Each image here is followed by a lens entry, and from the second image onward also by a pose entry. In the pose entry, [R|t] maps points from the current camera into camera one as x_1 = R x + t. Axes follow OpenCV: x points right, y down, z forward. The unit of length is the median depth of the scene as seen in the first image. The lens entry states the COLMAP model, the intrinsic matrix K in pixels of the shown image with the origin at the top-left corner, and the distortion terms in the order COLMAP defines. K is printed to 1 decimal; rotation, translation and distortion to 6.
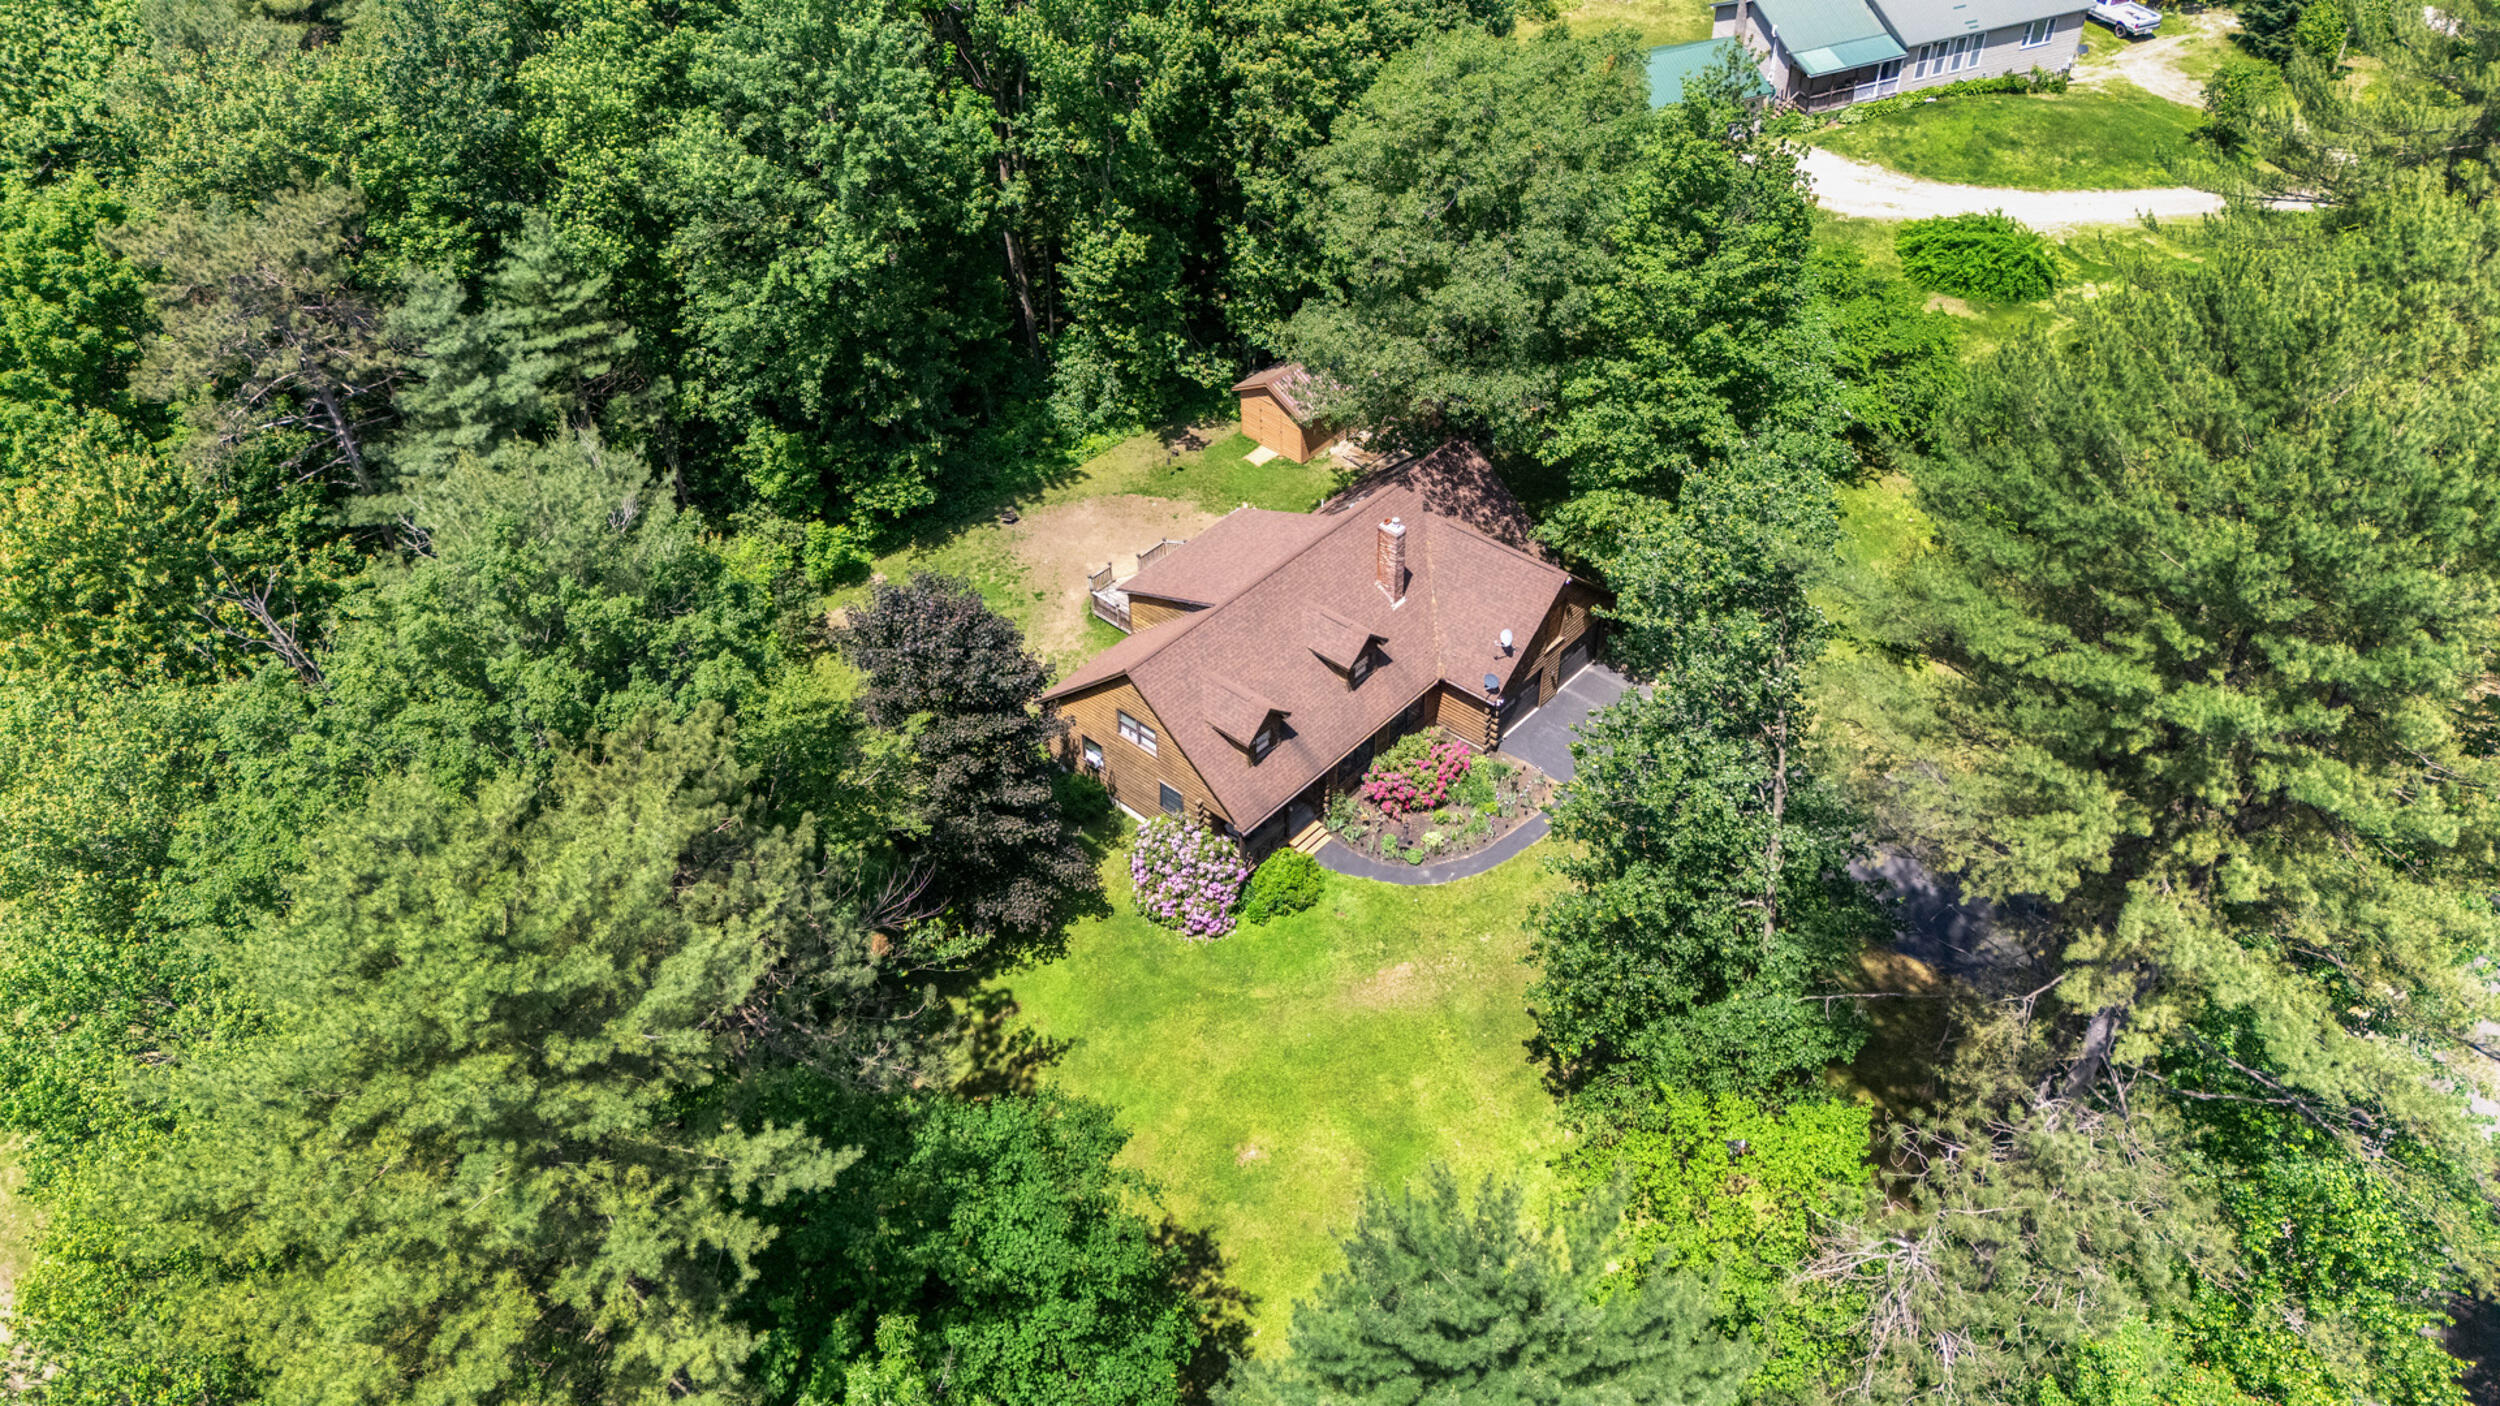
lens RADIAL K [[1899.5, 0, 1305.4], [0, 1899.5, 696.6], [0, 0, 1]] dist [0.098266, -0.085948]
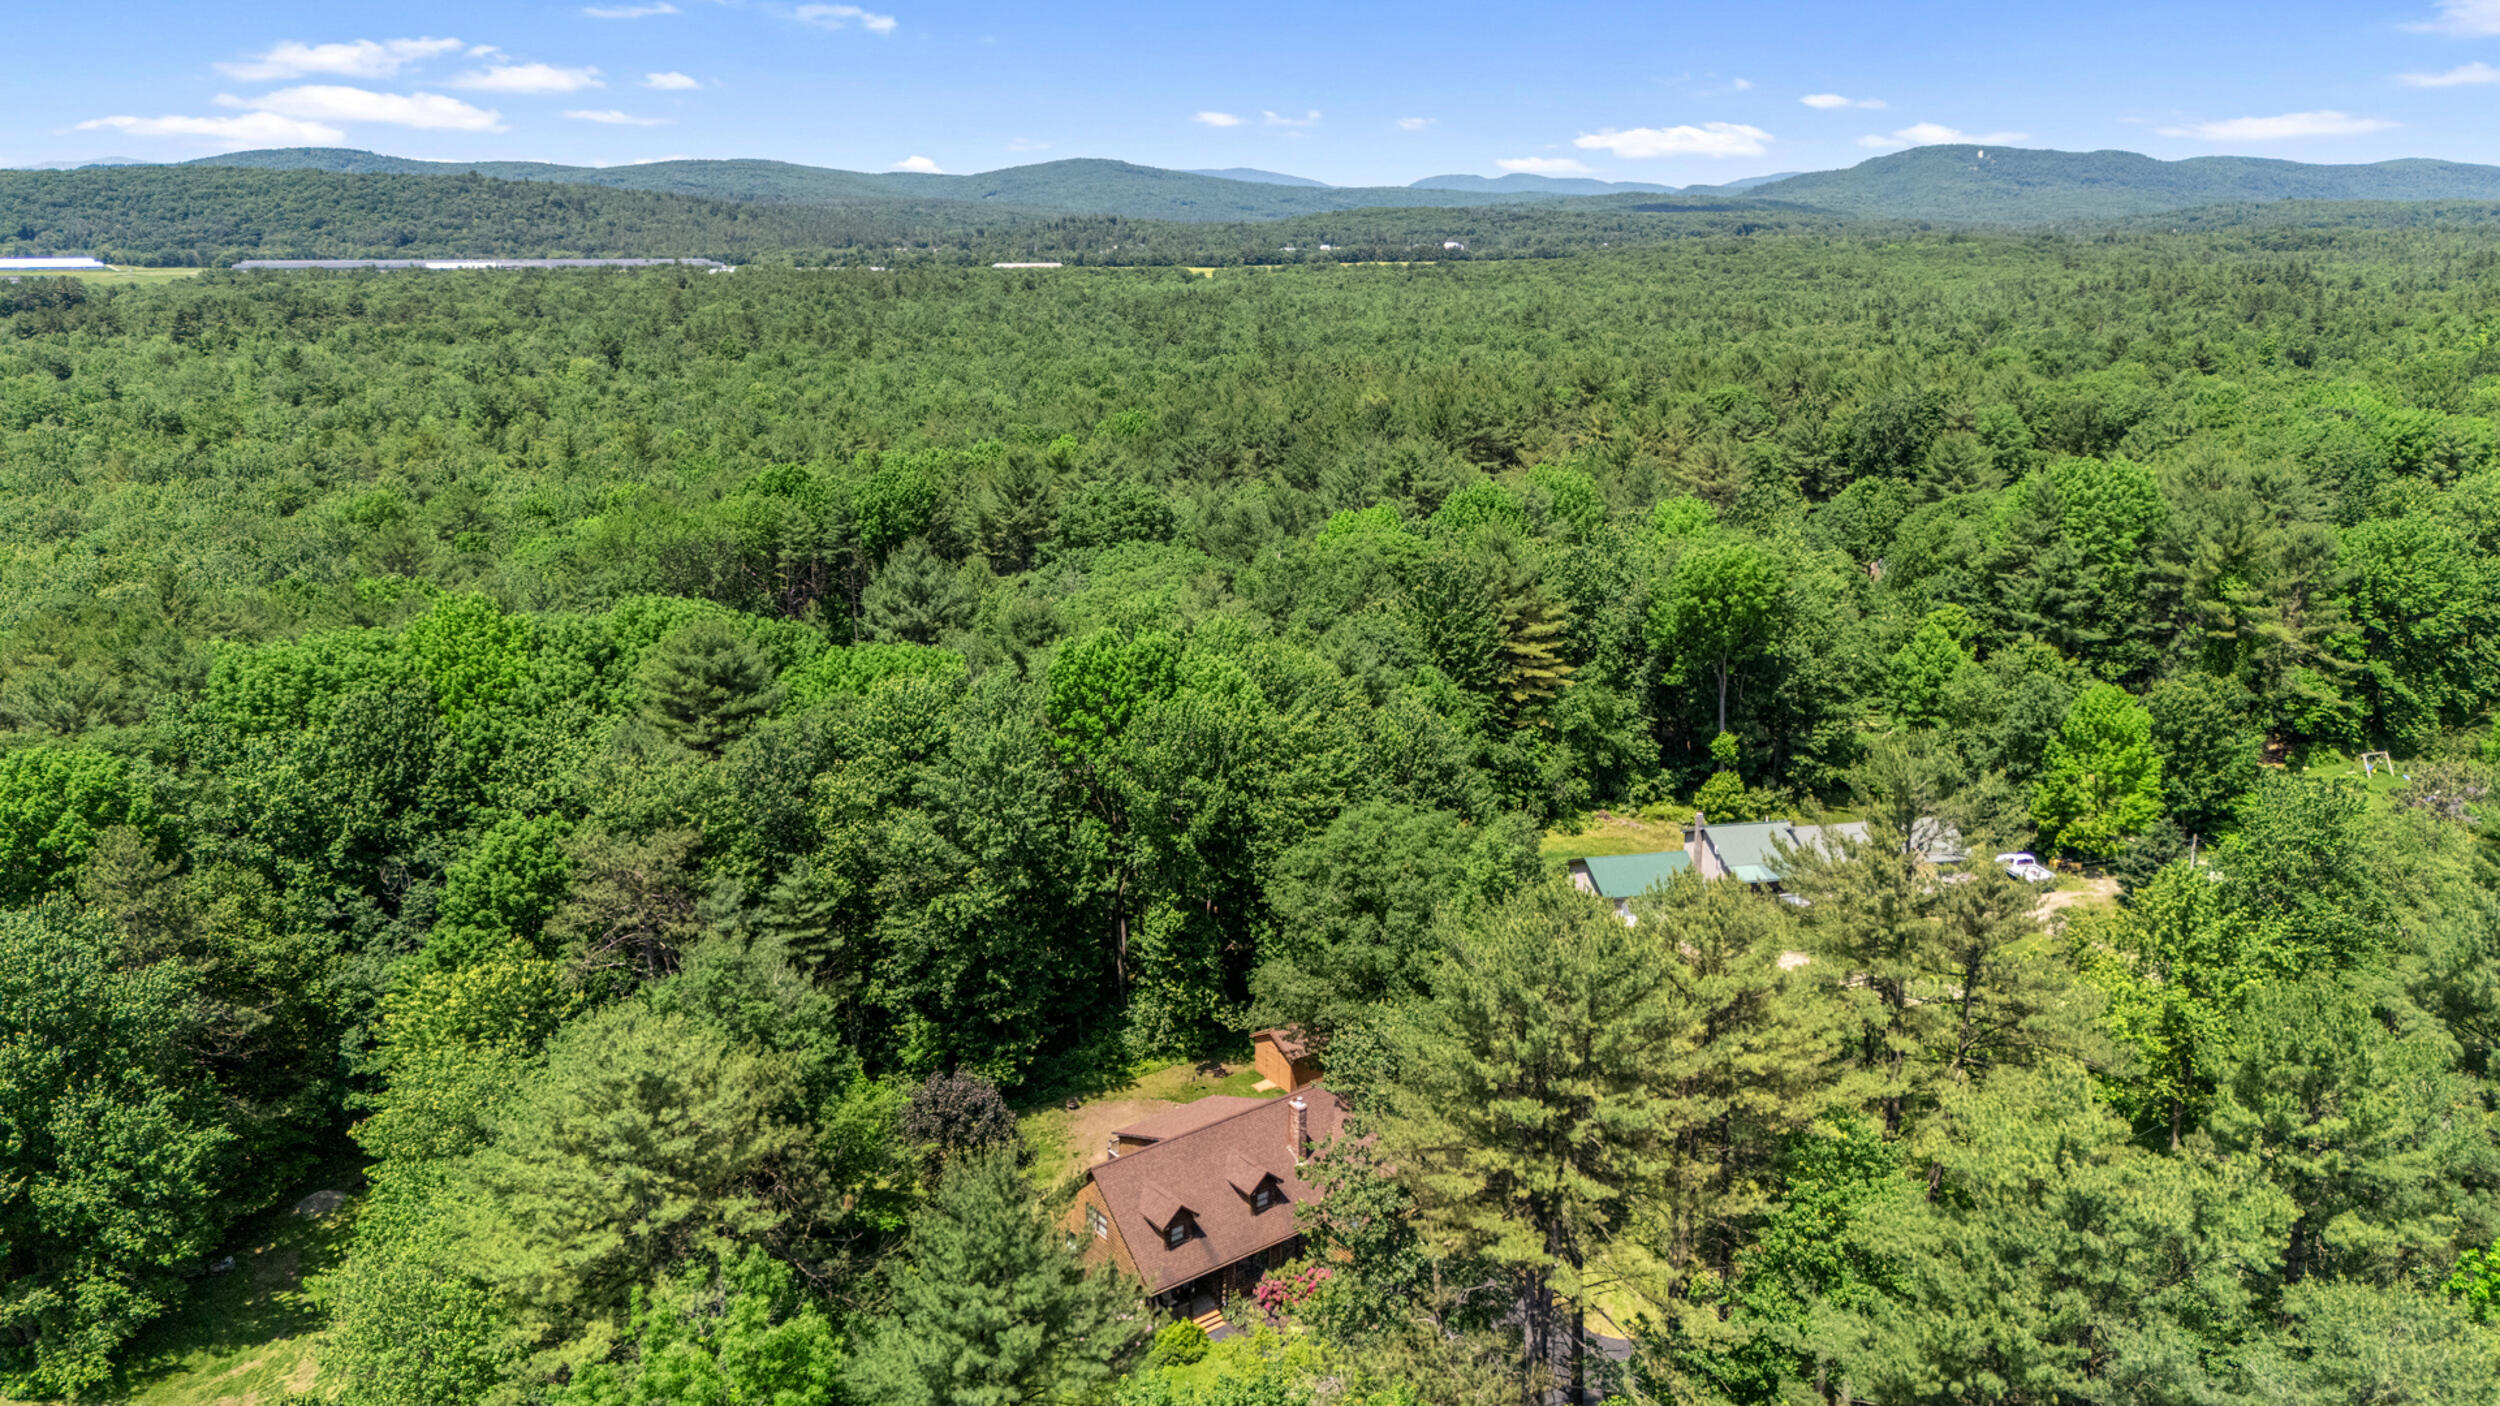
lens RADIAL K [[1997.1, 0, 1386.9], [0, 1997.1, 704.1], [0, 0, 1]] dist [0.087324, -0.117305]
pose [[0.986996, 0.071840, -0.143802, 0.315651], [-0.125295, 0.904234, -0.408242, 0.255969], [0.100702, 0.420951, 0.901476, -0.521133]]
